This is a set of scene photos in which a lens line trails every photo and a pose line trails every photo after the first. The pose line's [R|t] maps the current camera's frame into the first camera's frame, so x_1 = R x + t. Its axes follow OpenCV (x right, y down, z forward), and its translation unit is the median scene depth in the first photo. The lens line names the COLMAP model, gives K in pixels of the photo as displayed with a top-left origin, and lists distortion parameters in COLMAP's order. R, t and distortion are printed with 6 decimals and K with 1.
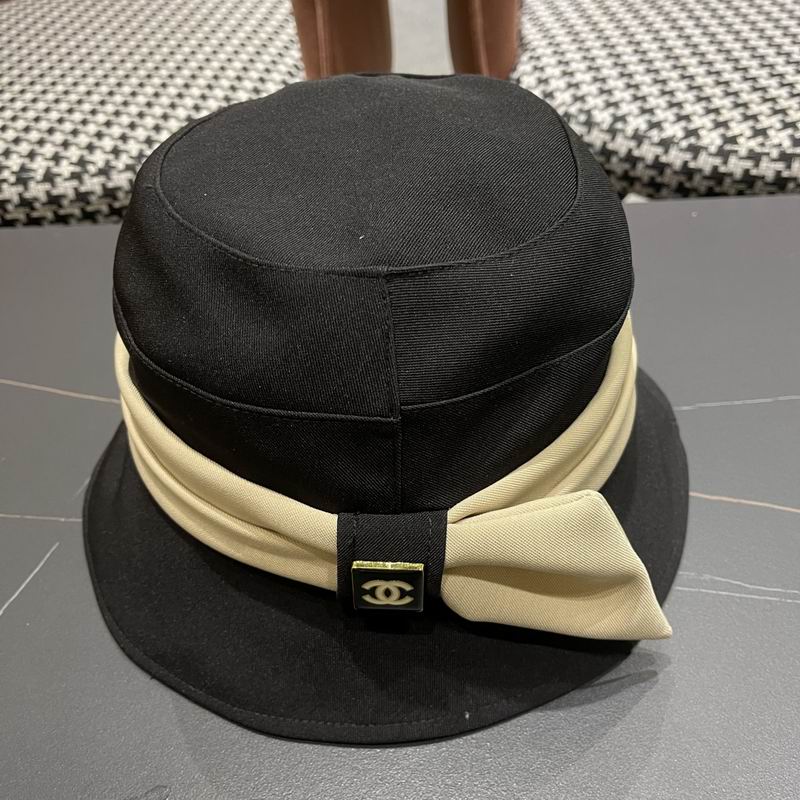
lens RADIAL K [[833.2, 0, 403.8], [0, 833.2, 399.0], [0, 0, 1]] dist [0.018691, 0.000000]
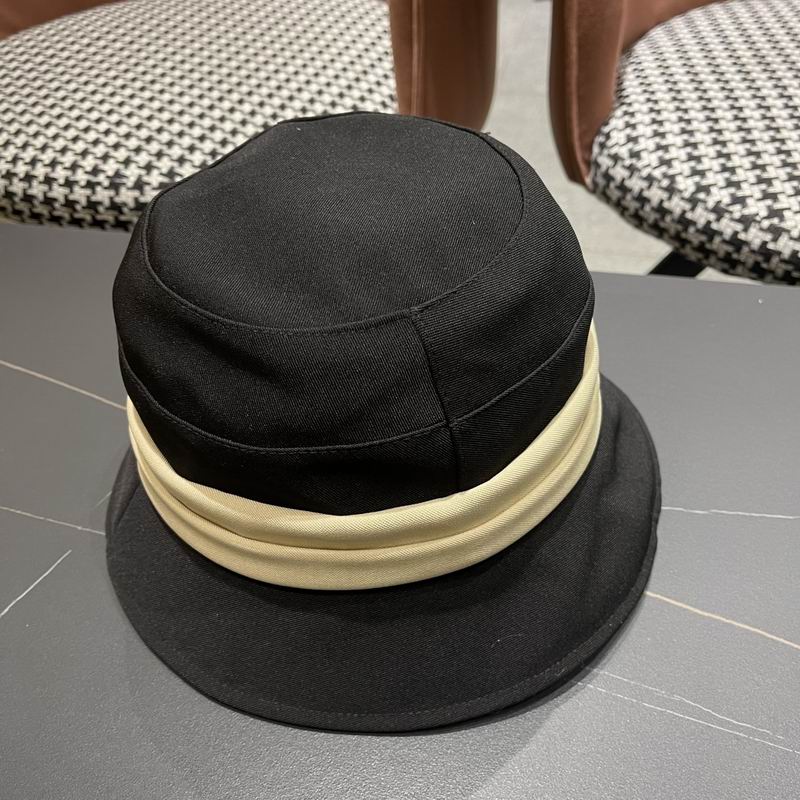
lens RADIAL K [[833.2, 0, 404.8], [0, 833.2, 407.5], [0, 0, 1]] dist [0.018691, 0.000000]
pose [[0.983357, 0.139056, -0.116931, 0.065852], [-0.137496, 0.990272, 0.021337, -0.056577], [0.118761, -0.004905, 0.992911, -0.003880]]
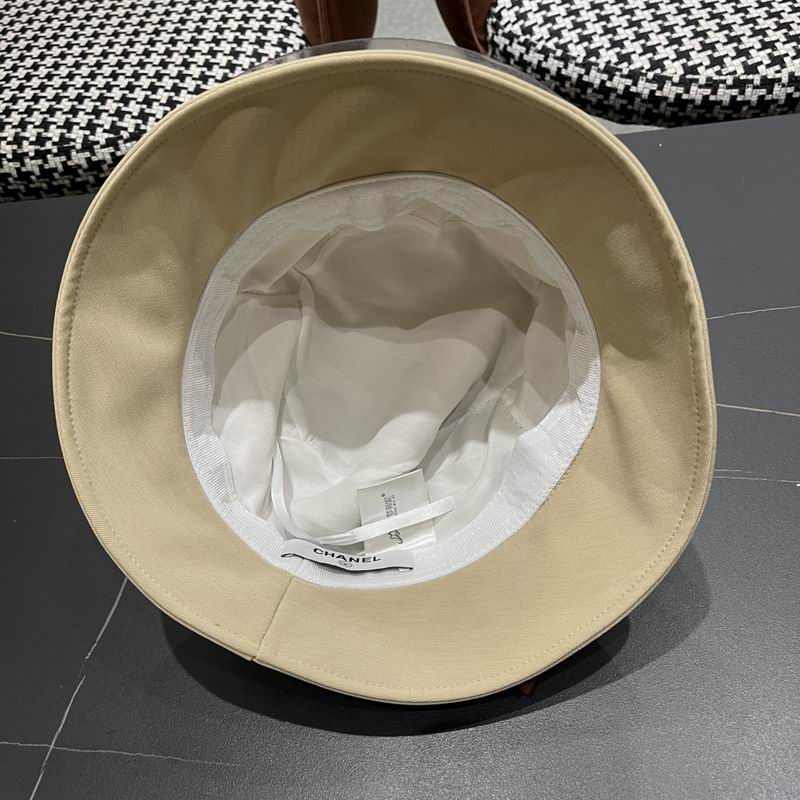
lens RADIAL K [[833.2, 0, 401.2], [0, 833.2, 396.8], [0, 0, 1]] dist [0.018691, 0.000000]
pose [[0.996718, -0.080516, 0.008371, -0.042114], [0.078166, 0.984169, 0.159064, -0.079488], [-0.021046, -0.157888, 0.987233, -0.166429]]
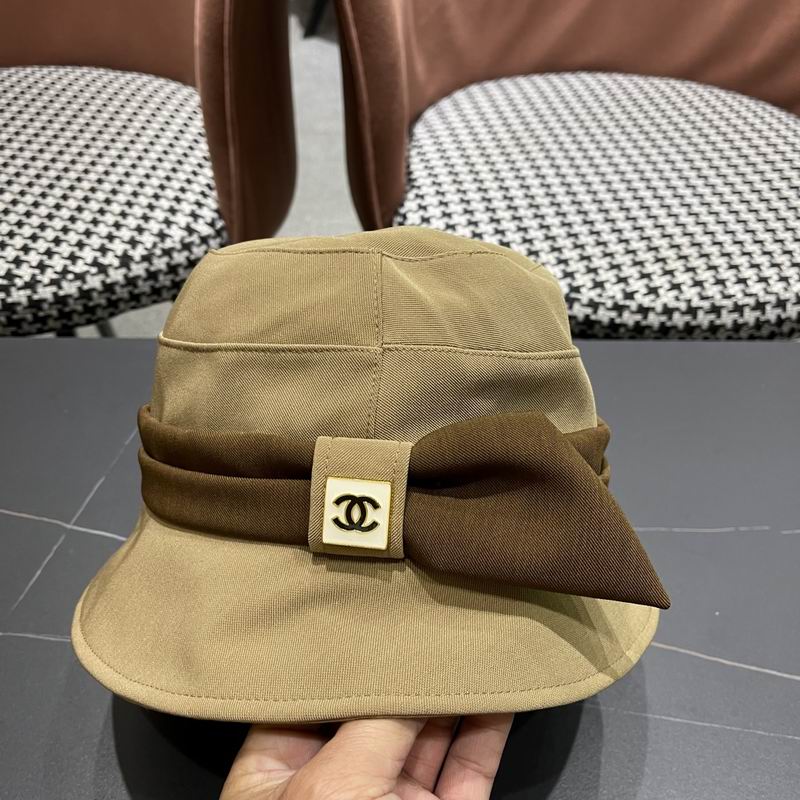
lens RADIAL K [[833.2, 0, 397.0], [0, 833.2, 407.1], [0, 0, 1]] dist [0.018691, 0.000000]
pose [[0.993426, 0.026039, 0.111471, 0.004826], [-0.025879, 0.999661, -0.002881, -0.120621], [-0.111508, -0.000023, 0.993764, -0.155585]]
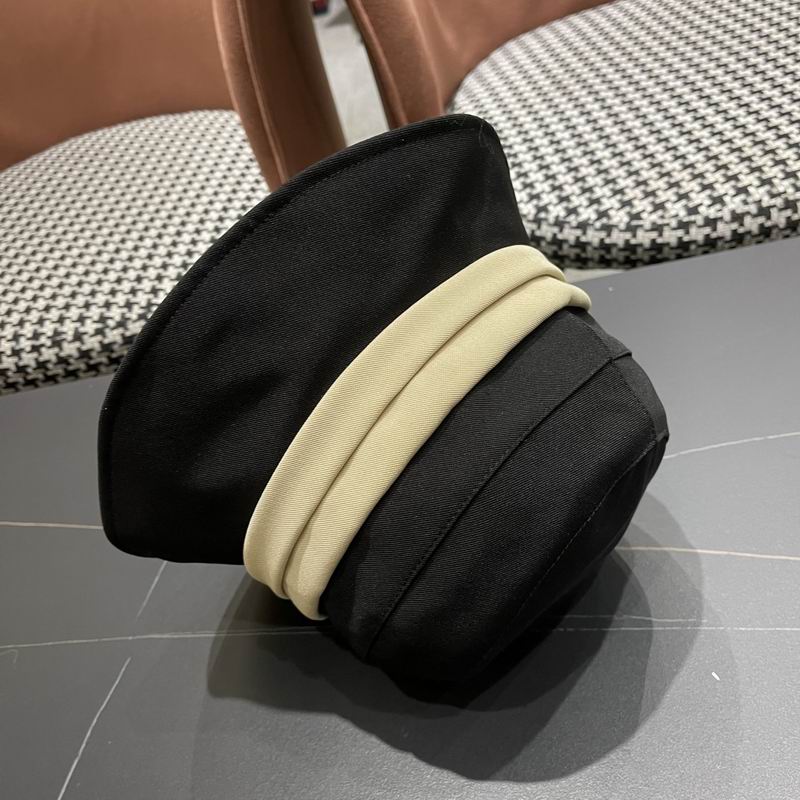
lens RADIAL K [[833.2, 0, 401.2], [0, 833.2, 392.8], [0, 0, 1]] dist [0.018691, 0.000000]
pose [[0.985969, -0.159285, -0.049930, 0.079922], [0.158366, 0.987138, -0.021874, -0.085826], [0.052772, 0.013660, 0.998513, -0.169780]]
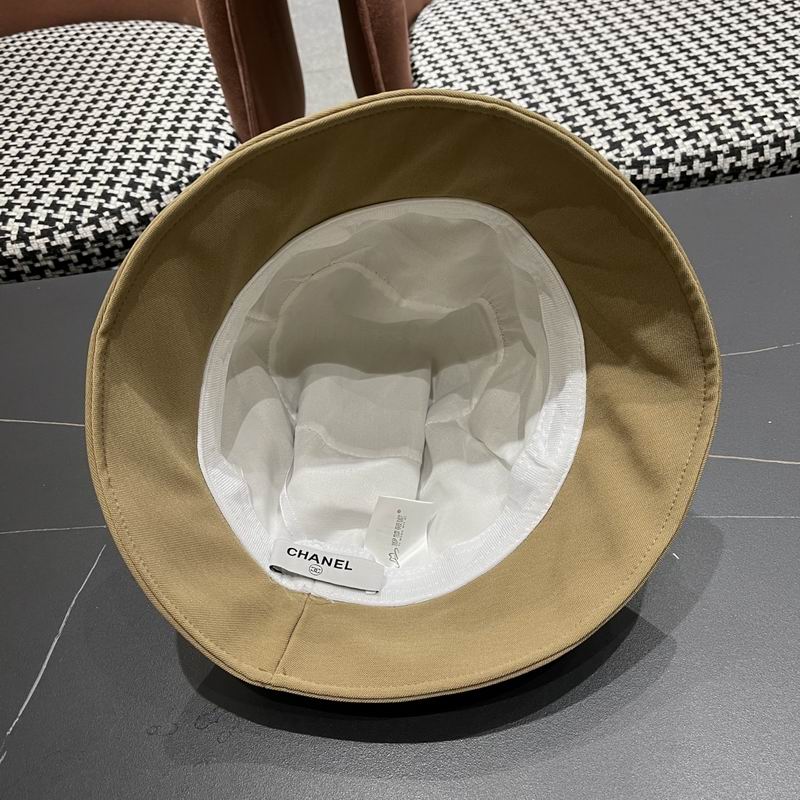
lens RADIAL K [[833.2, 0, 400.0], [0, 833.2, 401.8], [0, 0, 1]] dist [0.018691, 0.000000]
pose [[0.990534, -0.116233, 0.073029, -0.020350], [0.113088, 0.992527, 0.045835, -0.033679], [-0.077811, -0.037142, 0.996276, -0.196117]]
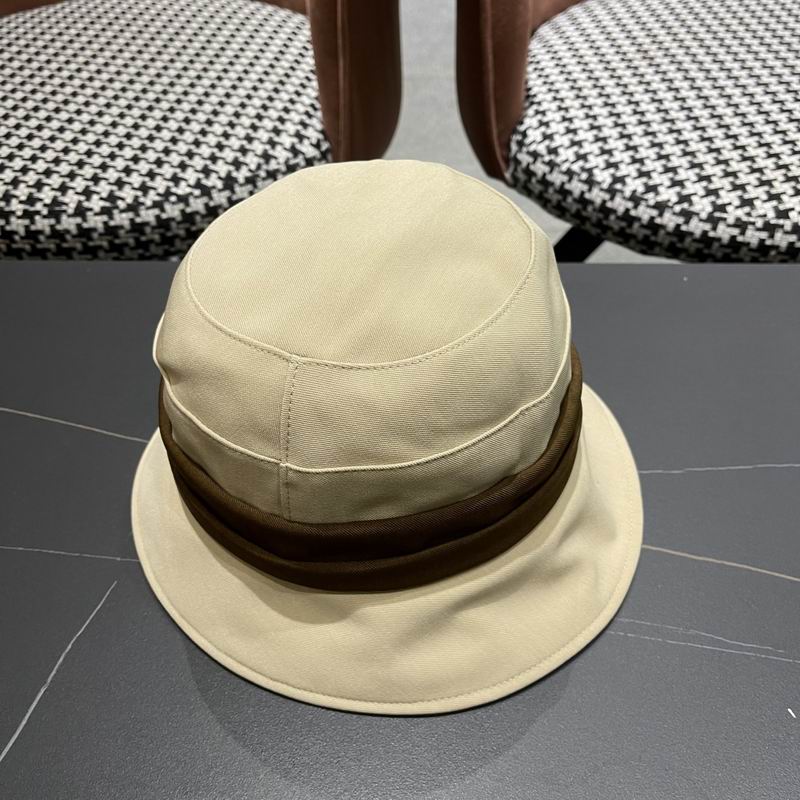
lens RADIAL K [[833.2, 0, 398.3], [0, 833.2, 402.0], [0, 0, 1]] dist [0.018691, 0.000000]
pose [[0.998743, 0.033148, 0.037610, -0.055811], [-0.034324, 0.998928, 0.031063, -0.071611], [-0.036540, -0.032315, 0.998810, -0.073126]]
